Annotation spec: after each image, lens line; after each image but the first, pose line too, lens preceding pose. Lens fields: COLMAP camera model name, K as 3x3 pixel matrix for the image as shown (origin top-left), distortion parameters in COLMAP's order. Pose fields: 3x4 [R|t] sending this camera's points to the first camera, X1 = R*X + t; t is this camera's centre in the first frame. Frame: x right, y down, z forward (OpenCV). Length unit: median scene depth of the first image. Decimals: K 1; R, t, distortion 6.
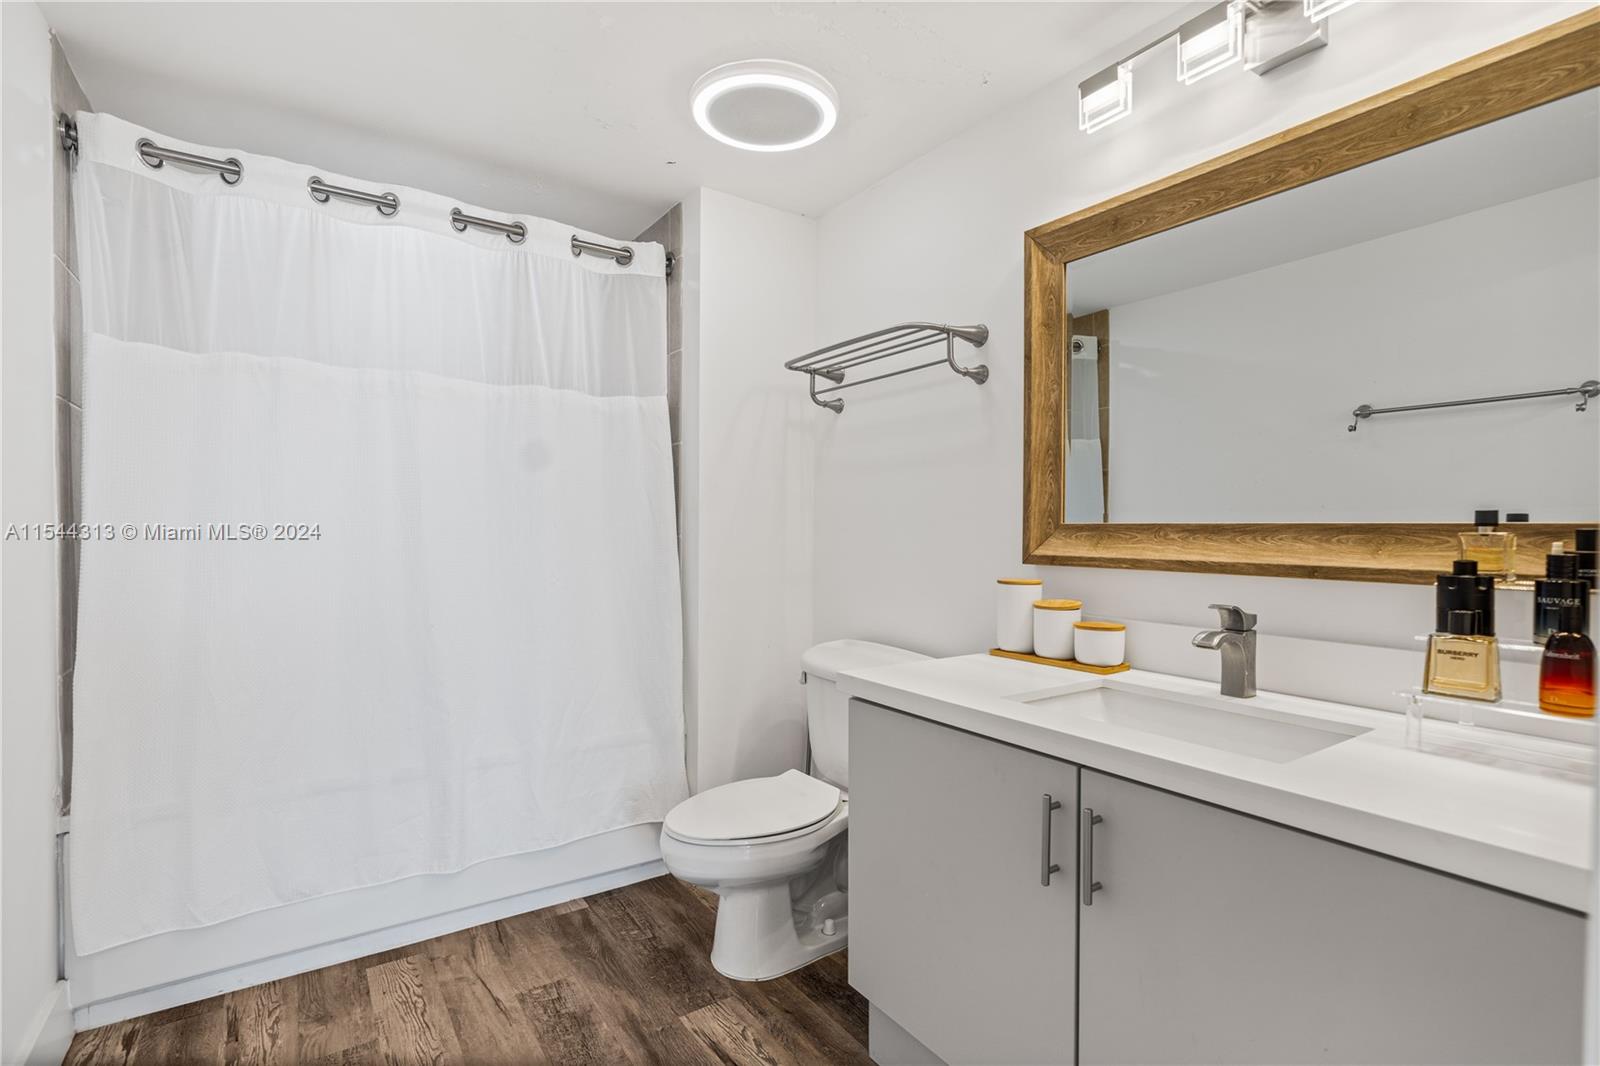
lens RADIAL K [[734.3, 0, 798.9], [0, 734.3, 537.3], [0, 0, 1]] dist [-0.009373, 0.003271]
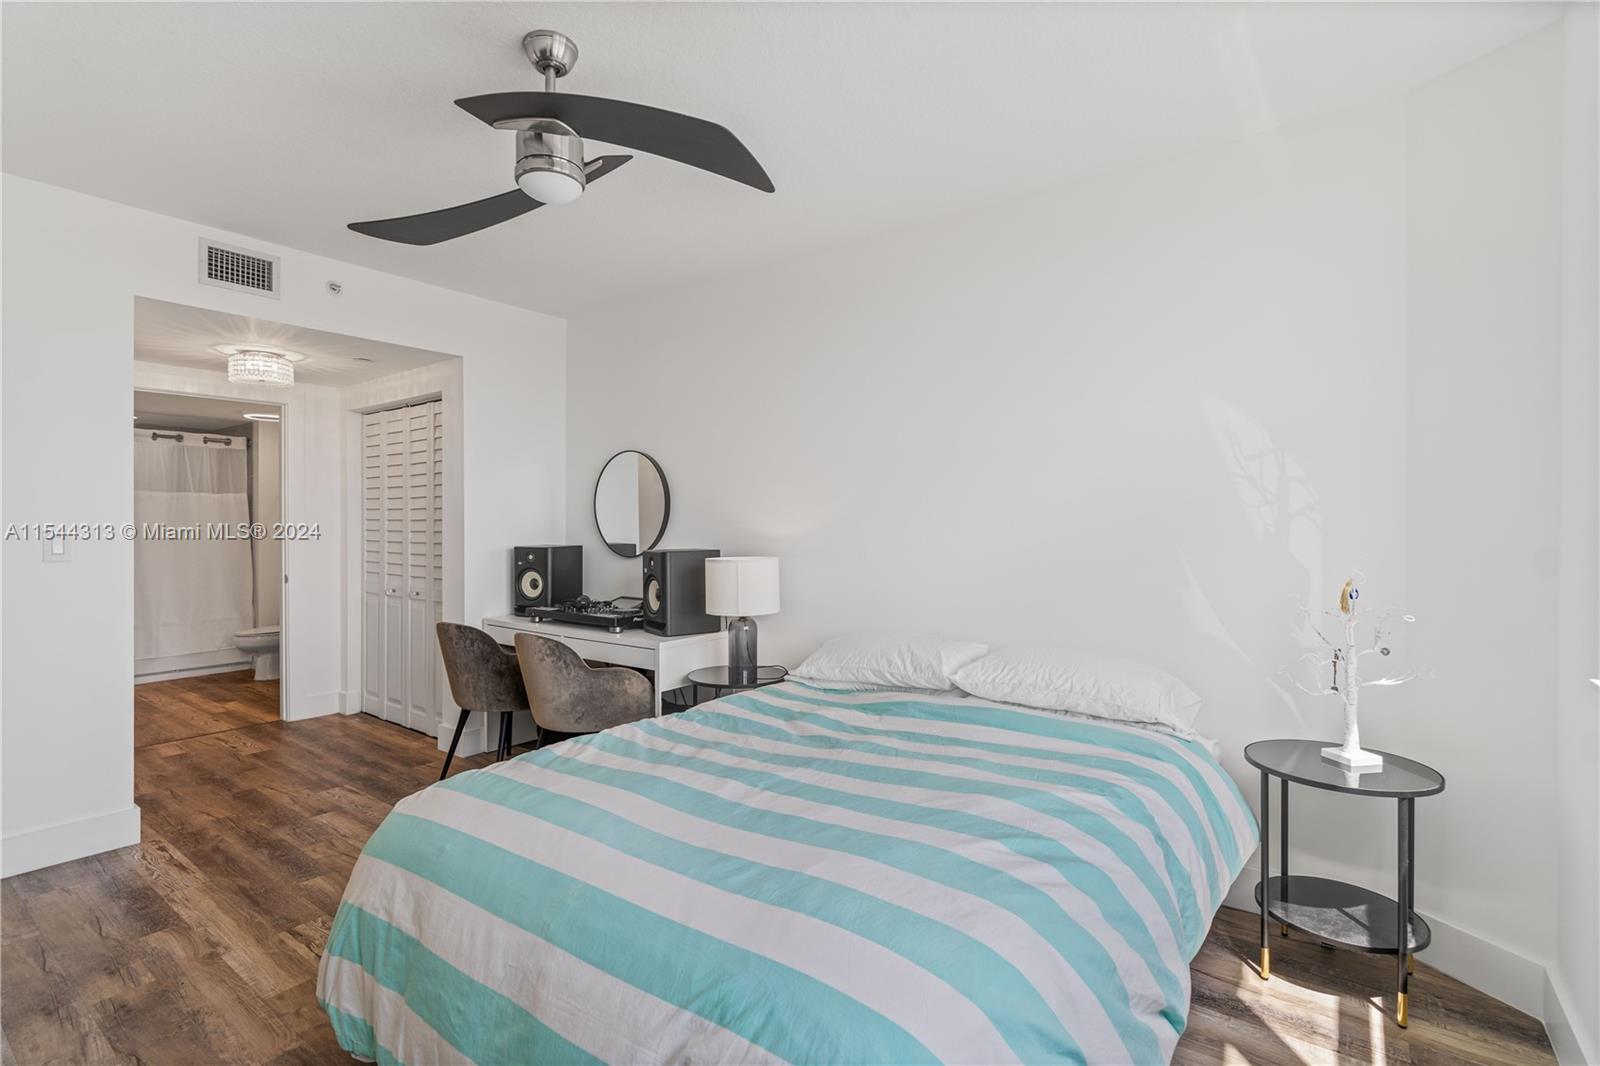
lens RADIAL K [[734.3, 0, 798.1], [0, 734.3, 527.2], [0, 0, 1]] dist [-0.009373, 0.003271]
pose [[0.946994, -0.006659, 0.321184, 0.901198], [0.008037, 0.999963, -0.002965, -0.045155], [-0.321152, 0.005389, 0.947012, -2.264293]]
